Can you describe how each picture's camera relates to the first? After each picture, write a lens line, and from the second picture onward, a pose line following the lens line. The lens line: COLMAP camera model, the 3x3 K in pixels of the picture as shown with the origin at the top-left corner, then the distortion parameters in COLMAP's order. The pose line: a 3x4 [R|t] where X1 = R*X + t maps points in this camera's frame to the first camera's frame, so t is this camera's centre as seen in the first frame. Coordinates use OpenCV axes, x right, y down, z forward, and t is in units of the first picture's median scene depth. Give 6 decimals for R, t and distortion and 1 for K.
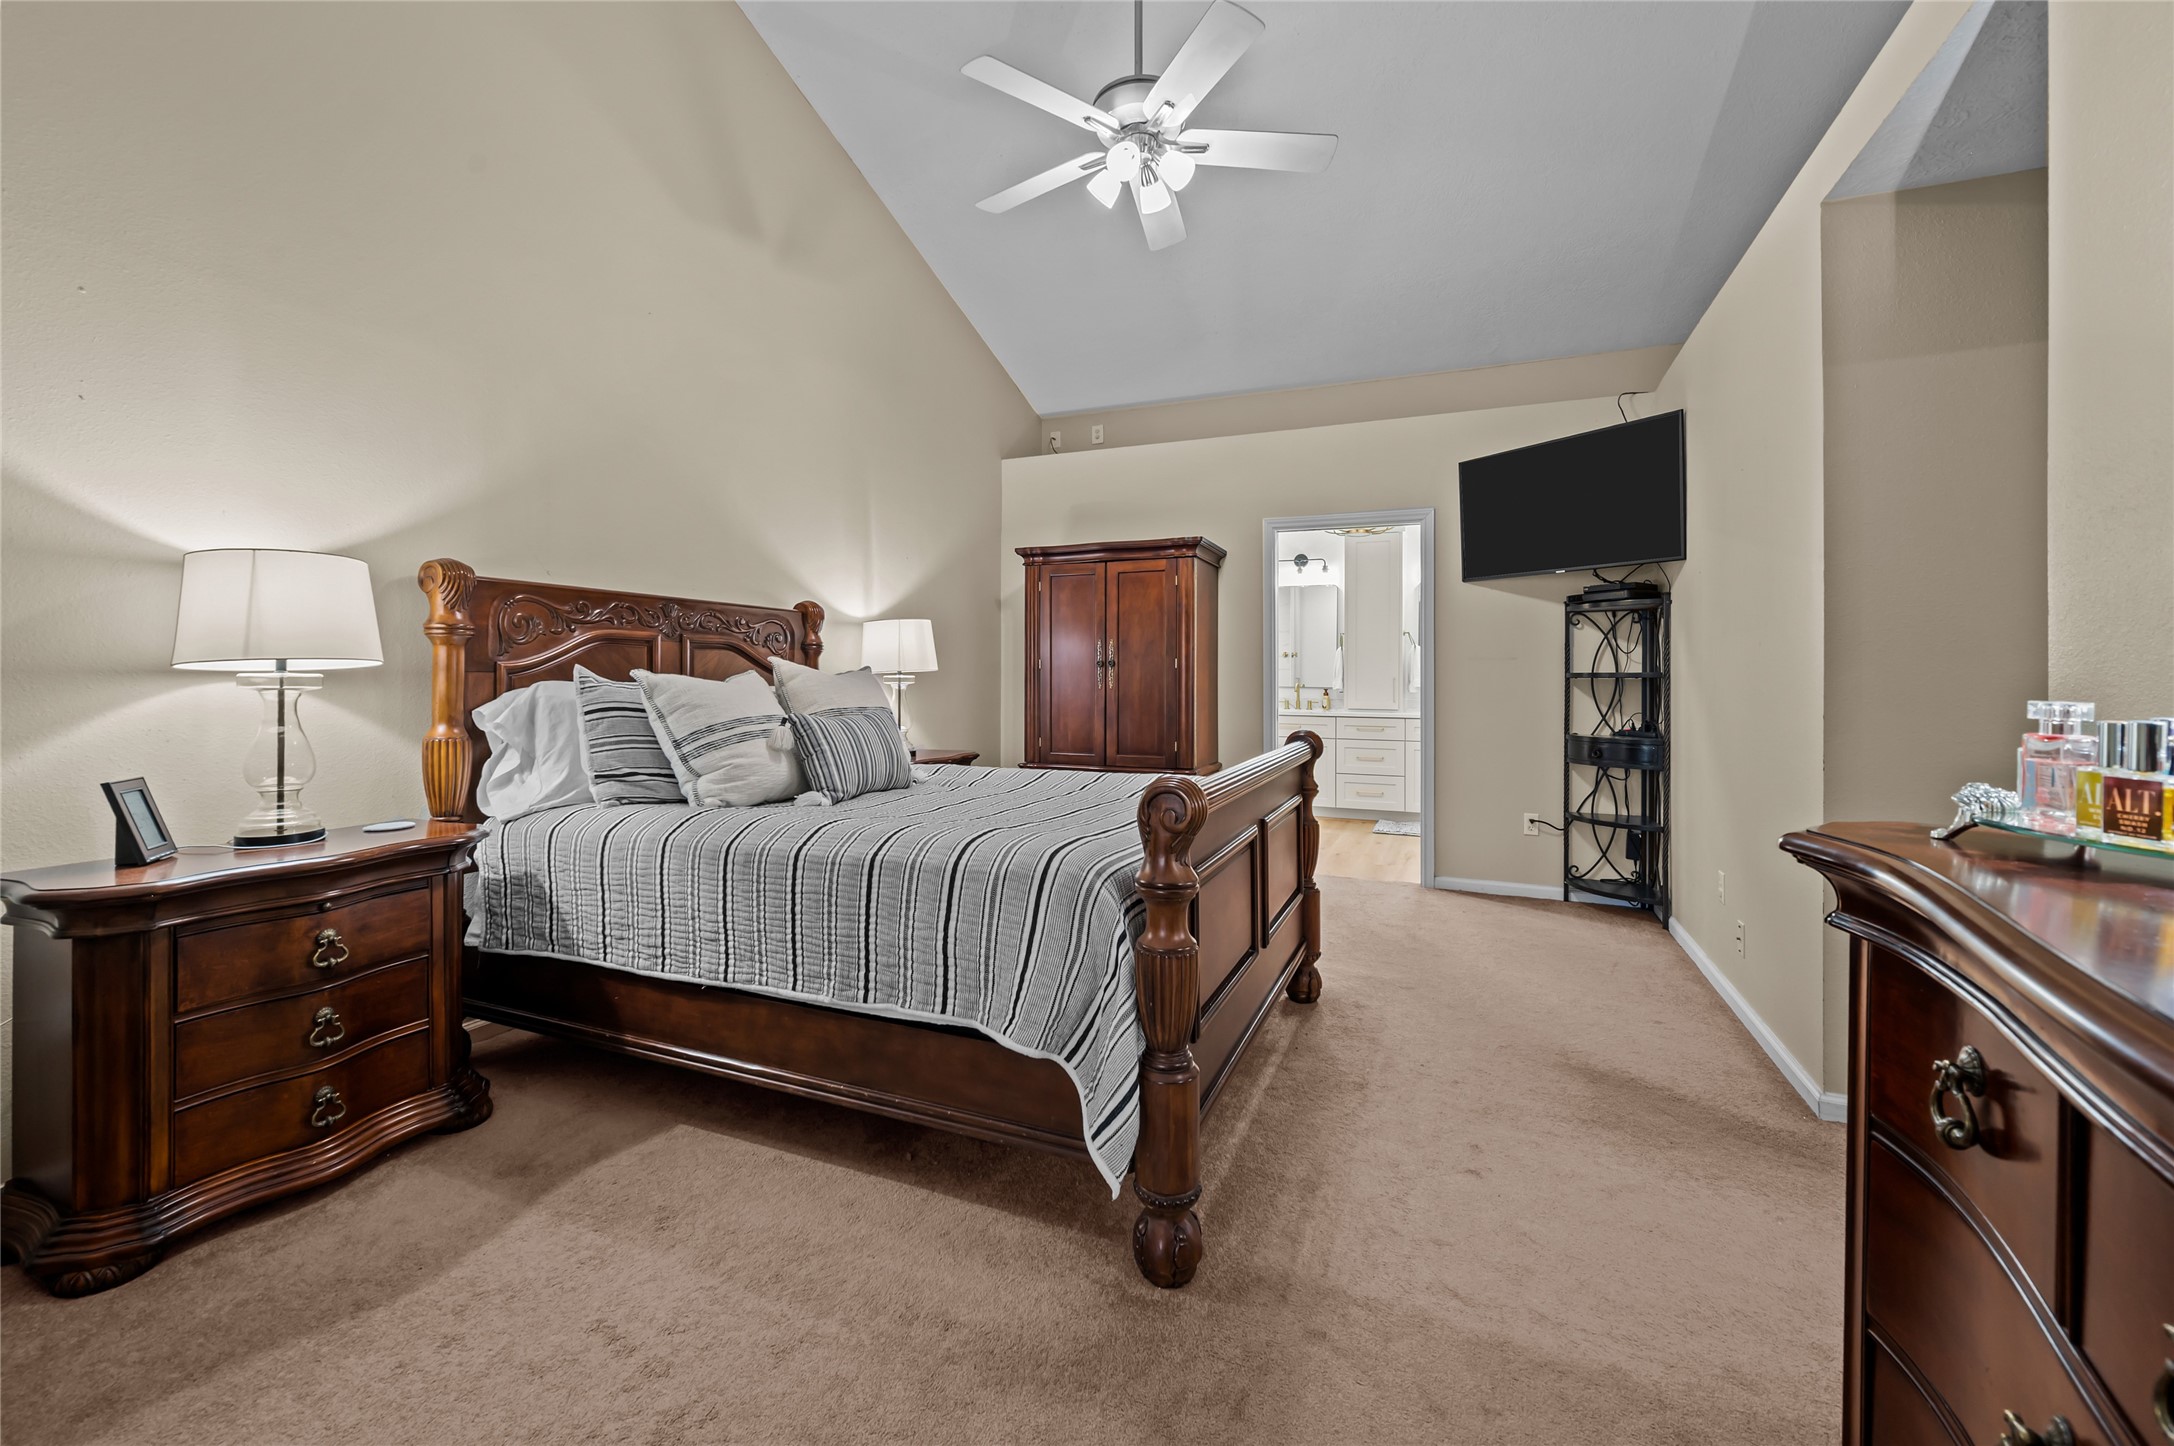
lens RADIAL K [[879.8, 0, 1086.2], [0, 879.8, 667.9], [0, 0, 1]] dist [0.000992, 0.000996]
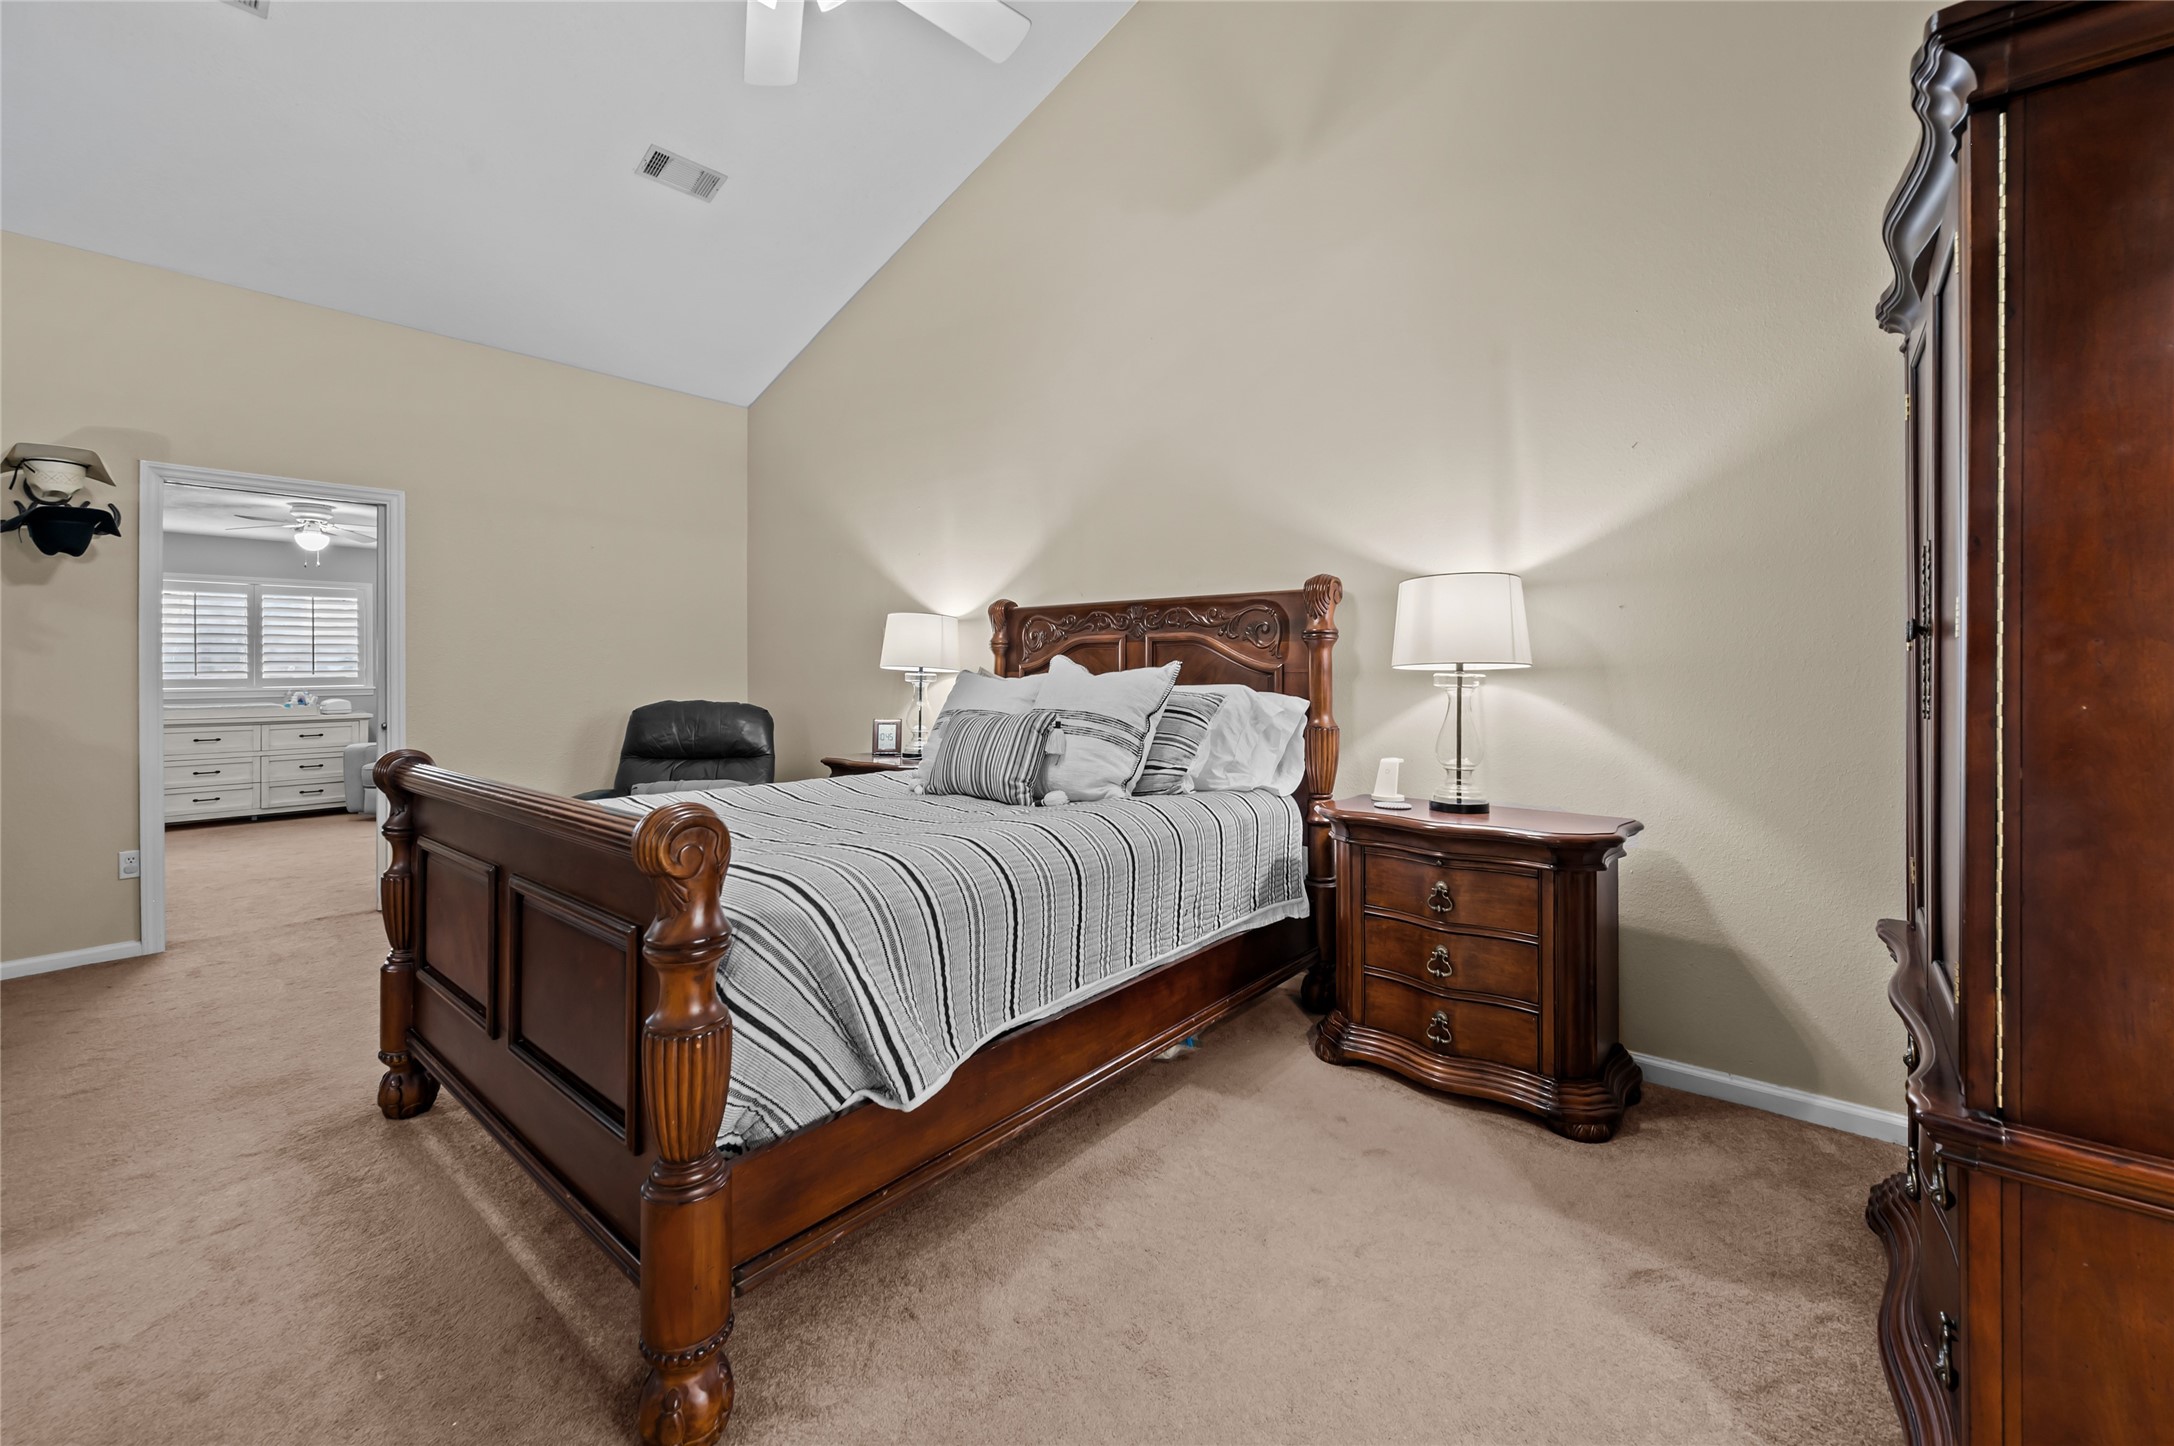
lens RADIAL K [[867.2, 0, 1081.5], [0, 867.2, 690.6], [0, 0, 1]] dist [-0.001933, 0.000052]
pose [[-0.298283, 0.016189, -0.954340, 0.381478], [0.008455, 0.999862, 0.014318, 0.008920], [0.954440, -0.003798, -0.298378, 0.863958]]
